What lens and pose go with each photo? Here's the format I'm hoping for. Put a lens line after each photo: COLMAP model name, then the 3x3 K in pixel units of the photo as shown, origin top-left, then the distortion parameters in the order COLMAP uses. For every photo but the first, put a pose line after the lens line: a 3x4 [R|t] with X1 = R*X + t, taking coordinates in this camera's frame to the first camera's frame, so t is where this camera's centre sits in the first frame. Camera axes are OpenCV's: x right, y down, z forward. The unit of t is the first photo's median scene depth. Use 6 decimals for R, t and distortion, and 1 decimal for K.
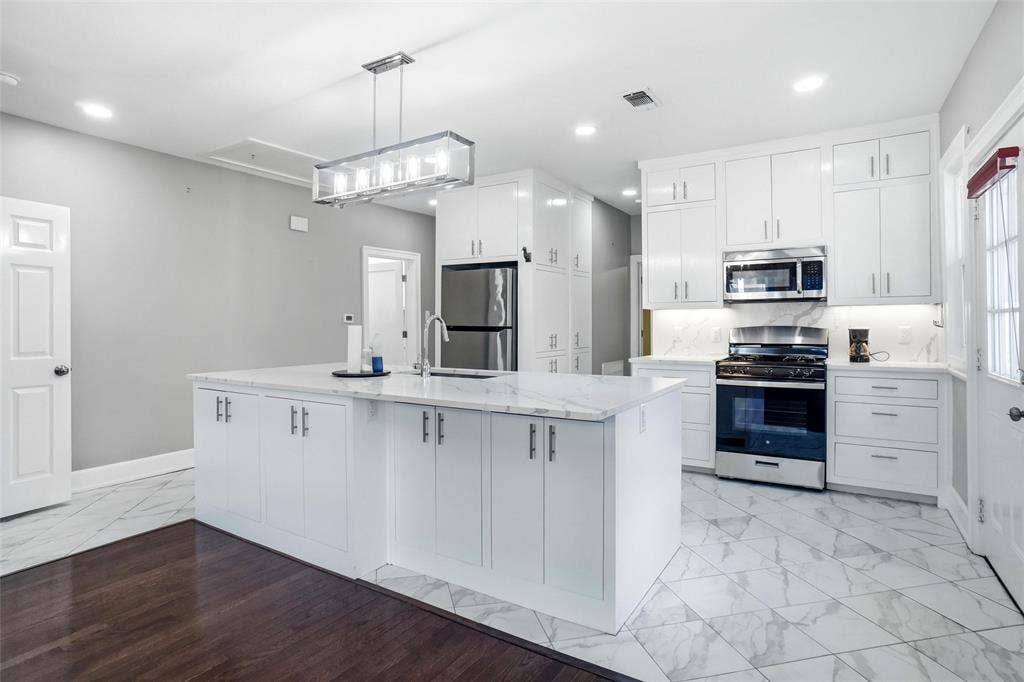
lens RADIAL K [[537.1, 0, 507.8], [0, 537.1, 328.4], [0, 0, 1]] dist [-0.032664, 0.001188]
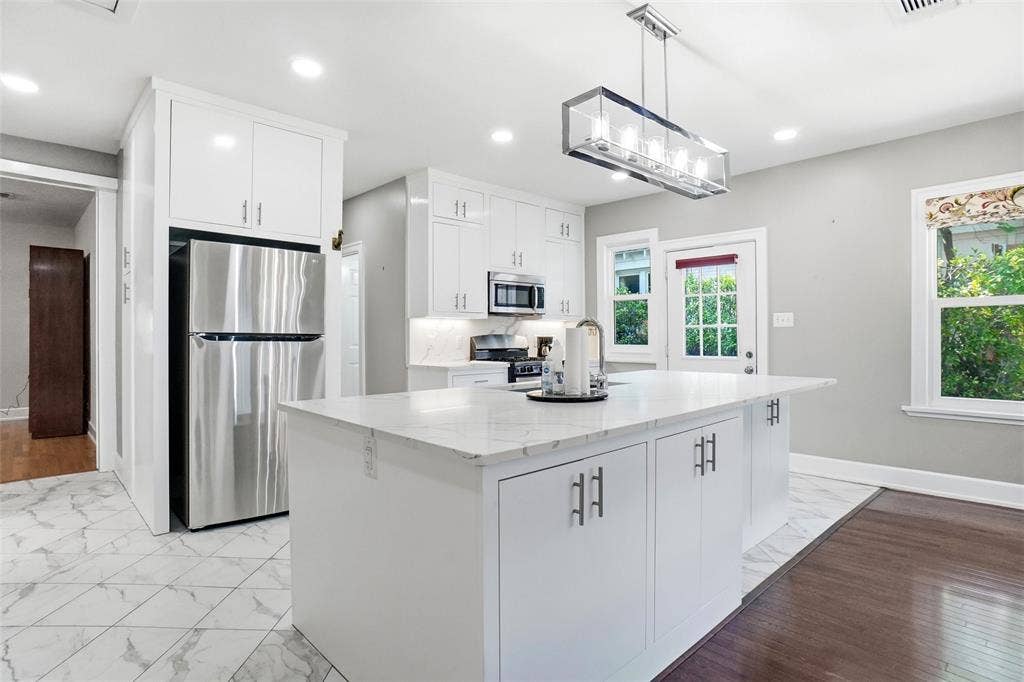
lens RADIAL K [[529.1, 0, 512.0], [0, 529.1, 341.0], [0, 0, 1]] dist [-0.052845, 0.000206]
pose [[0.252033, -0.009468, 0.967672, -0.779759], [0.014139, 0.999881, 0.006100, 0.003885], [-0.967615, 0.012144, 0.252137, 0.723320]]
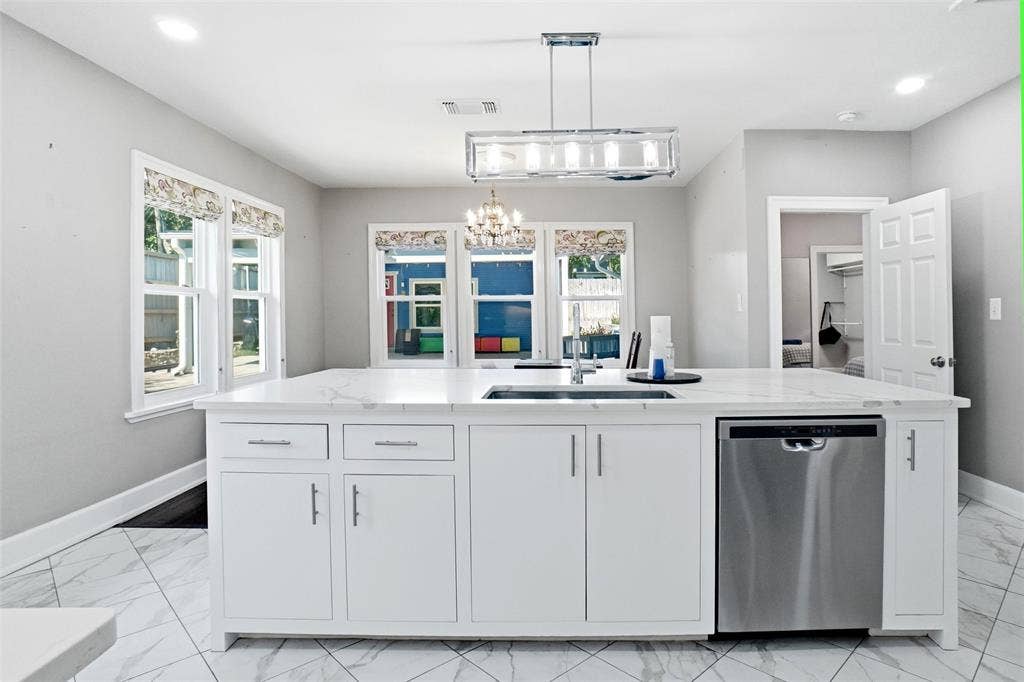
lens RADIAL K [[558.3, 0, 547.3], [0, 558.3, 319.3], [0, 0, 1]] dist [-0.037887, 0.001060]
pose [[-0.852331, 0.007047, -0.522956, 0.226160], [-0.001281, 0.999878, 0.015560, -0.013045], [0.523002, 0.013932, -0.852218, 1.293457]]
